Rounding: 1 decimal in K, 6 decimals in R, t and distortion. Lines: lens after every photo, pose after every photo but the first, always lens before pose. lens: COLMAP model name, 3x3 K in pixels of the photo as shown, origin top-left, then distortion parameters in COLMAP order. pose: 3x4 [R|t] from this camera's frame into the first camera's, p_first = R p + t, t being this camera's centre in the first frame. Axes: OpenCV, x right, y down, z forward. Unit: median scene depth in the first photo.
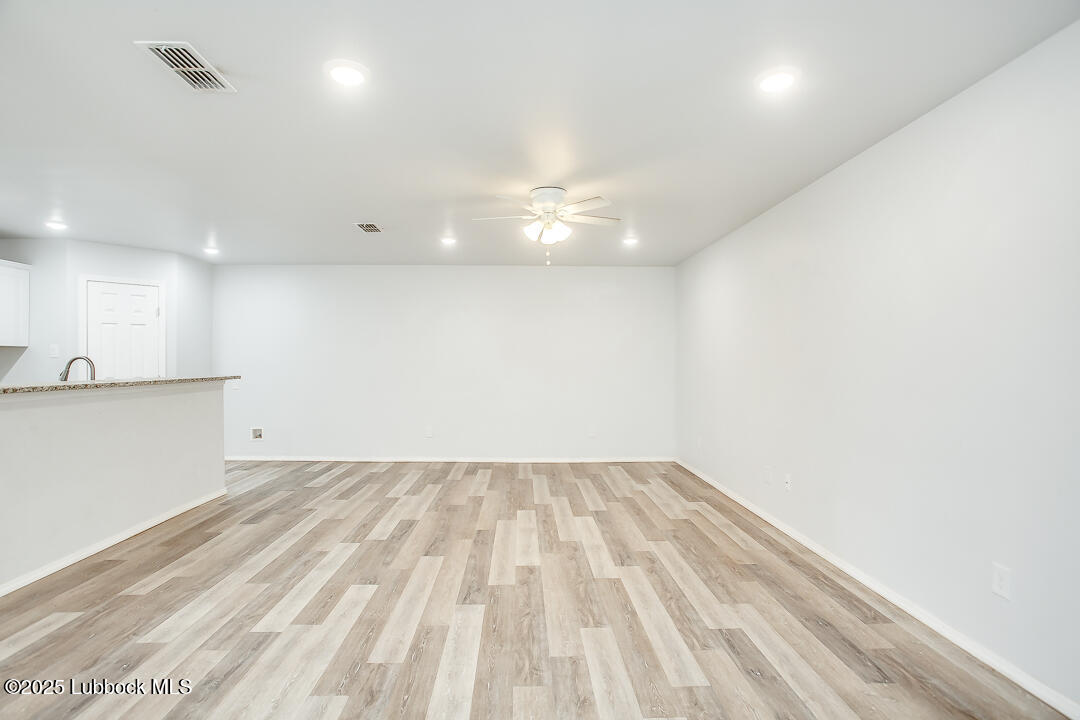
lens RADIAL K [[537.1, 0, 532.0], [0, 537.1, 360.2], [0, 0, 1]] dist [-0.064815, 0.032855]
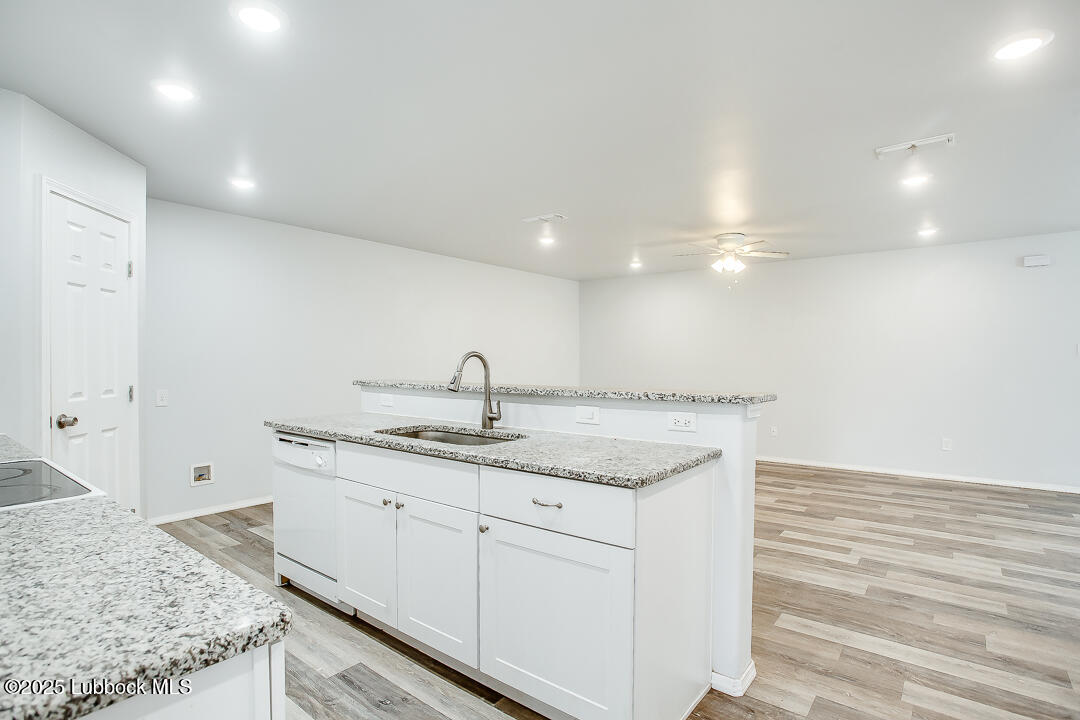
lens RADIAL K [[537.1, 0, 532.0], [0, 537.1, 360.2], [0, 0, 1]] dist [-0.064815, 0.032855]
pose [[0.641688, 0.003191, 0.766959, -1.122218], [-0.000570, 0.999993, -0.003684, 0.005069], [-0.766966, 0.001927, 0.641685, 0.421036]]
